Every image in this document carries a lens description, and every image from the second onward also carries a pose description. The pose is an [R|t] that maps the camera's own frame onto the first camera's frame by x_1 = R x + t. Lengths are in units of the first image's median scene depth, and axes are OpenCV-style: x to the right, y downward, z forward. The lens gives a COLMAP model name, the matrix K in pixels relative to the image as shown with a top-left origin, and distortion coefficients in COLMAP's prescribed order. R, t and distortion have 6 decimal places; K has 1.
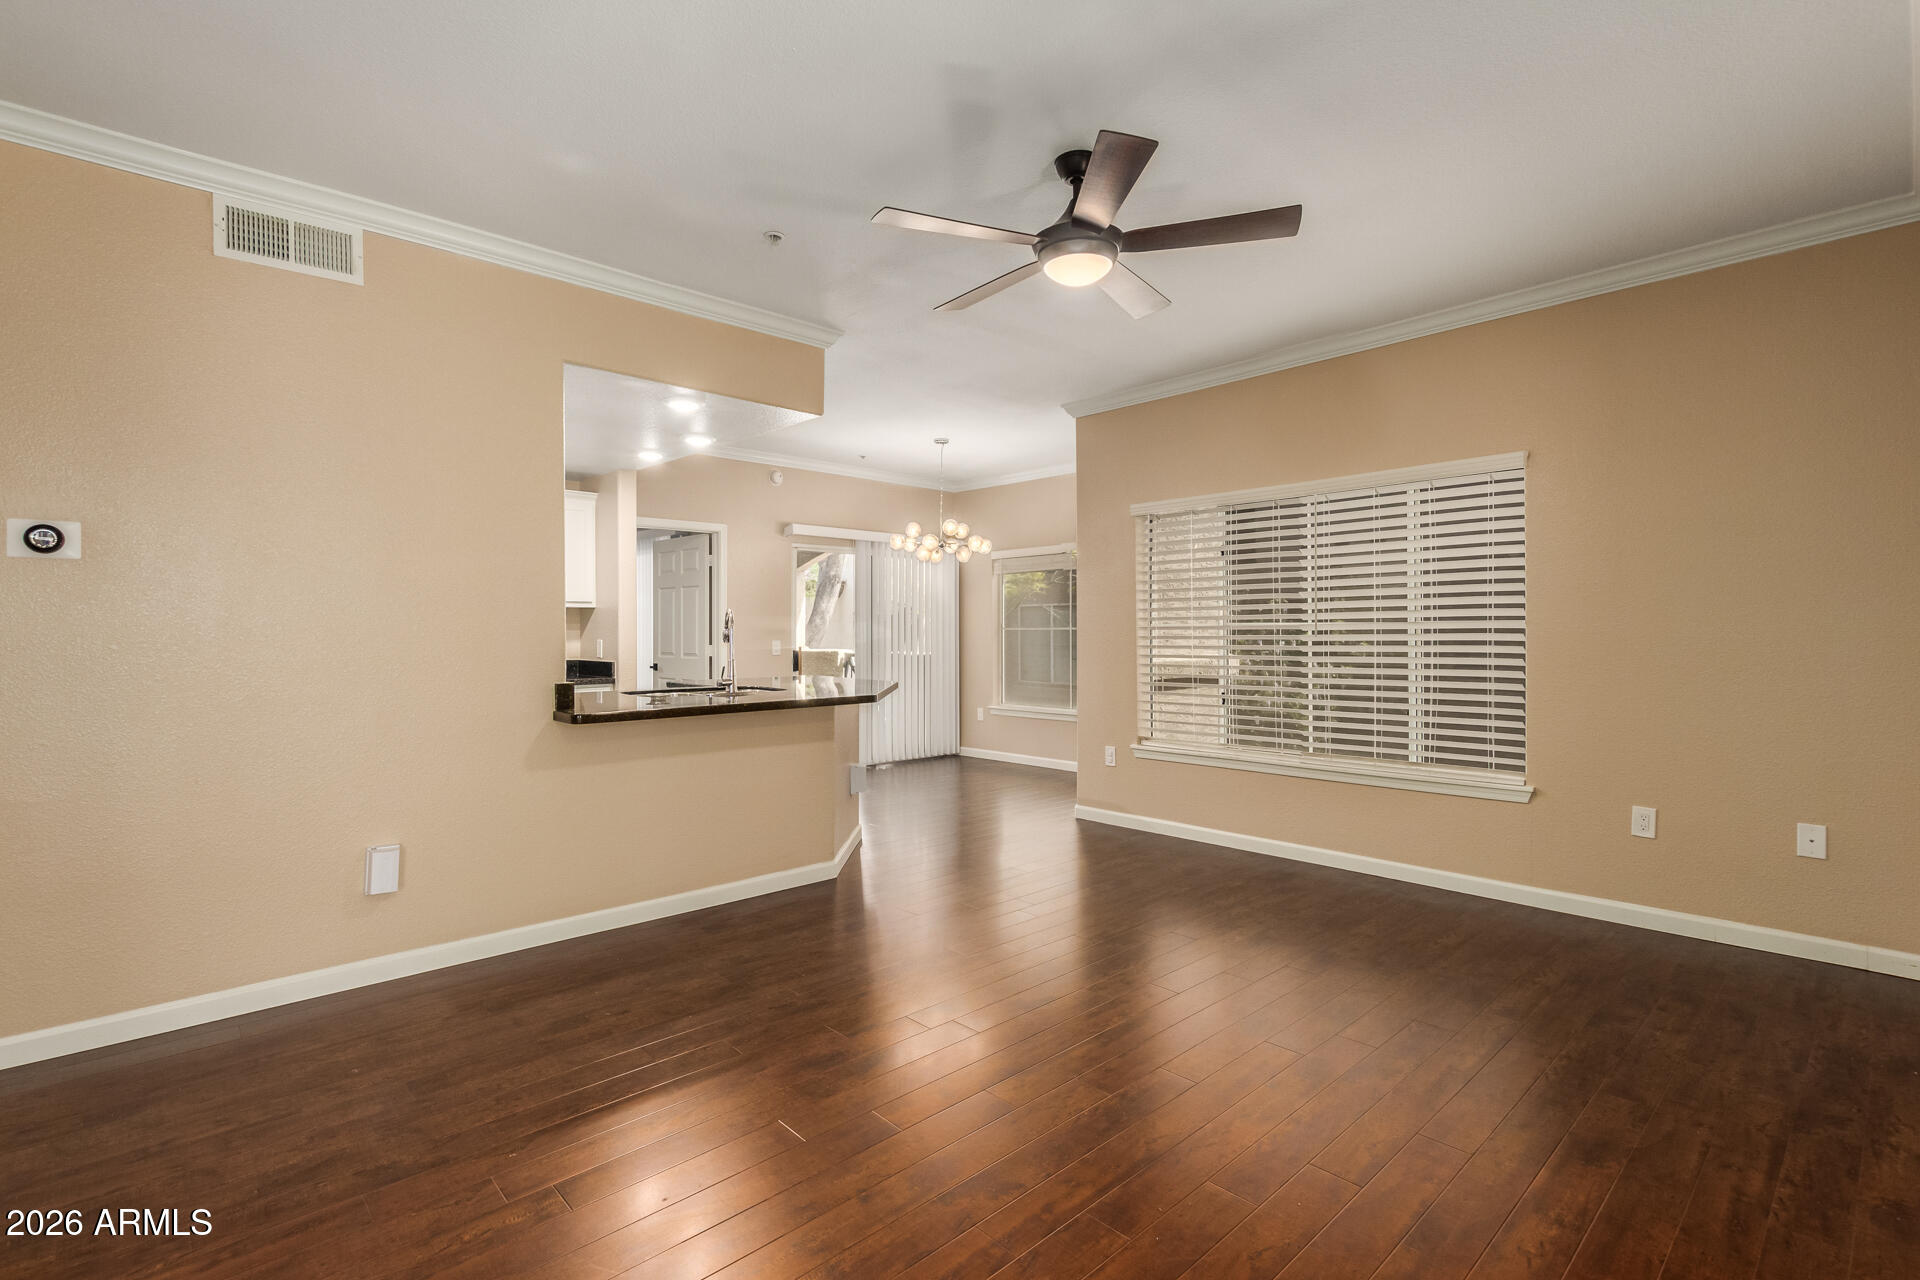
lens RADIAL K [[885.2, 0, 948.6], [0, 885.2, 630.6], [0, 0, 1]] dist [0.000376, -0.000115]
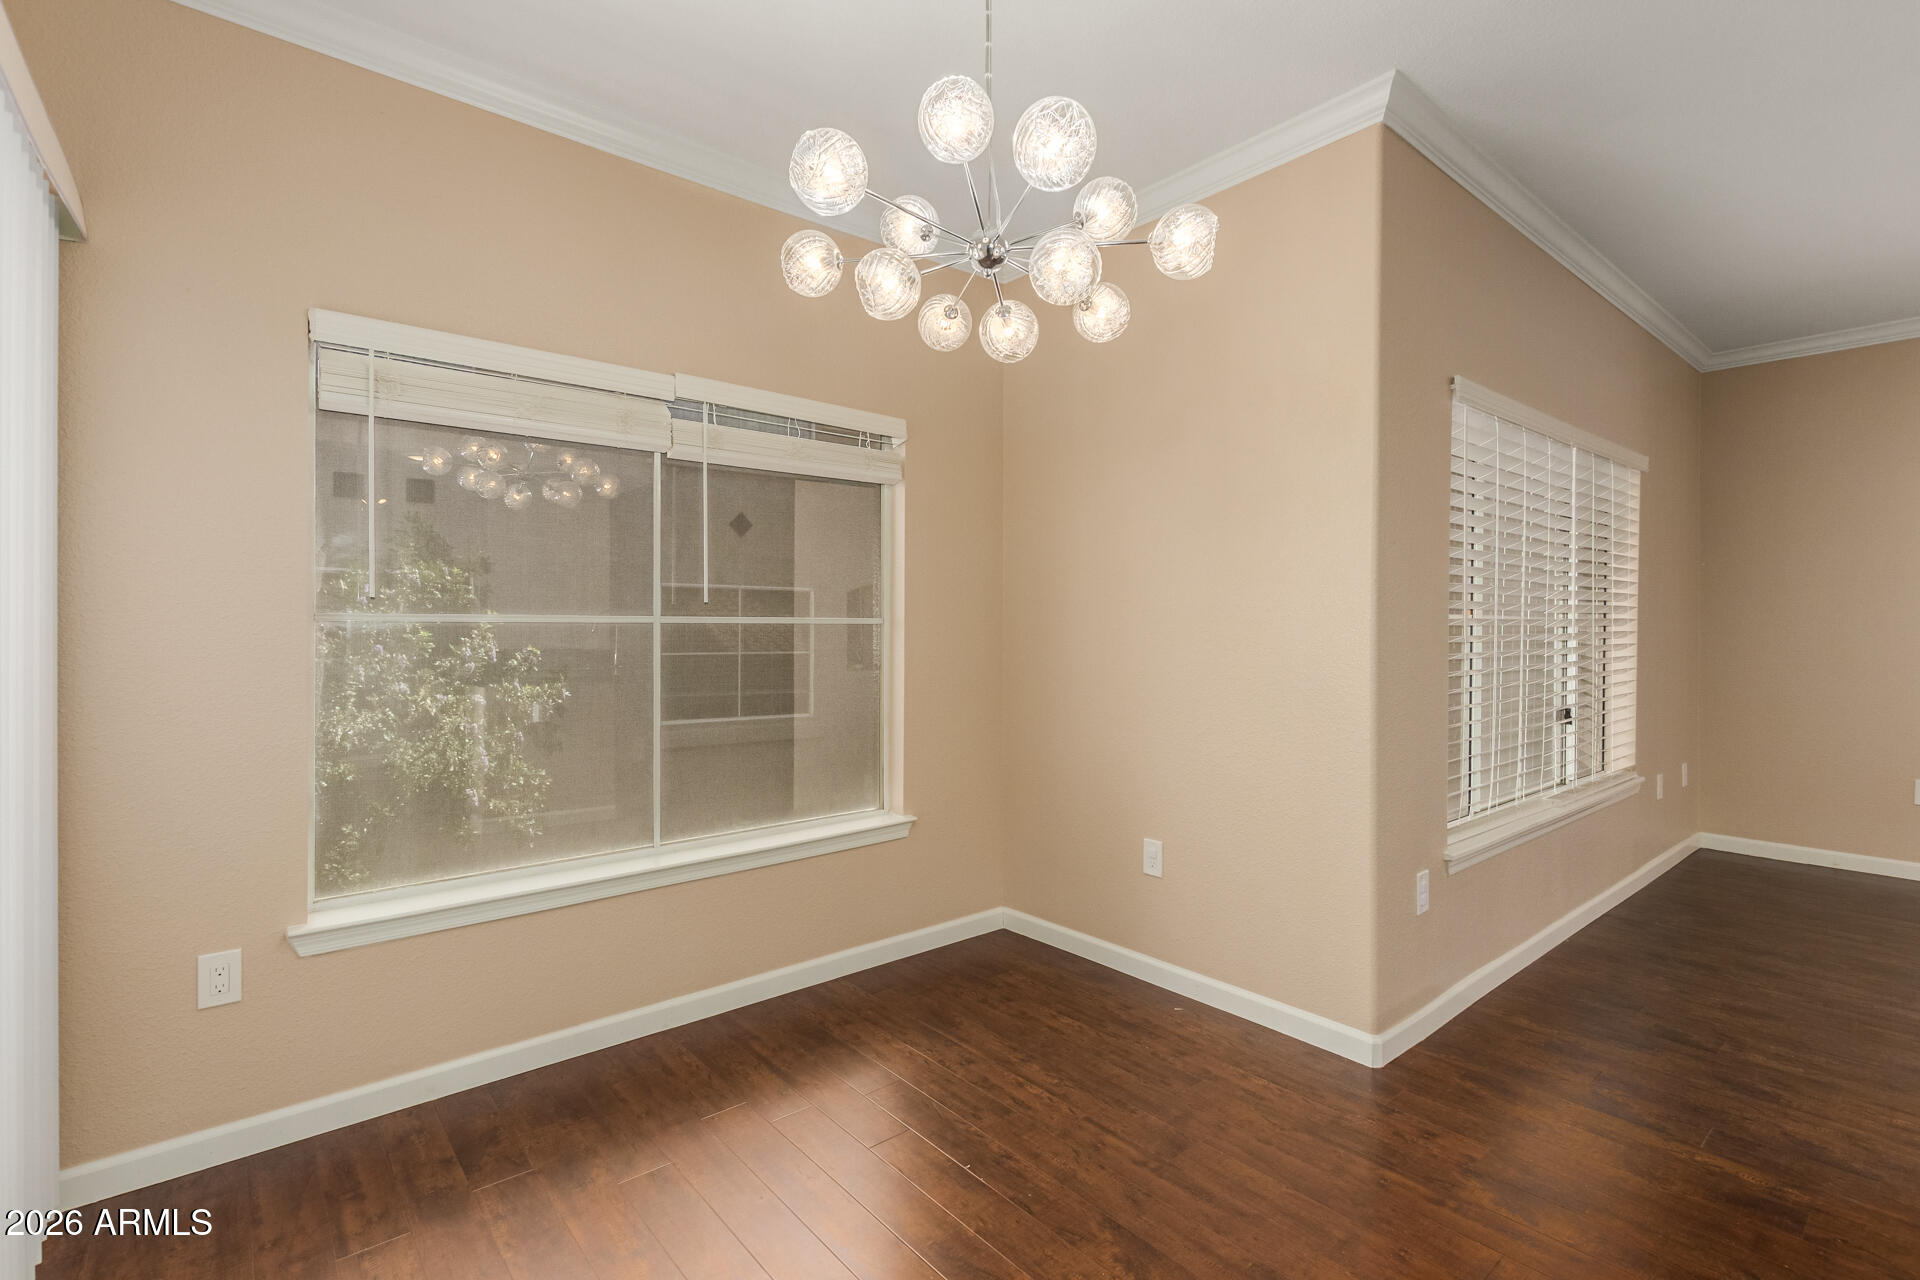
lens RADIAL K [[885.2, 0, 948.6], [0, 885.2, 630.6], [0, 0, 1]] dist [0.000376, -0.000115]
pose [[0.041809, -0.002202, 0.999123, -0.470953], [-0.000786, 0.999997, 0.002237, 0.002414], [-0.999125, -0.000879, 0.041807, 1.964764]]
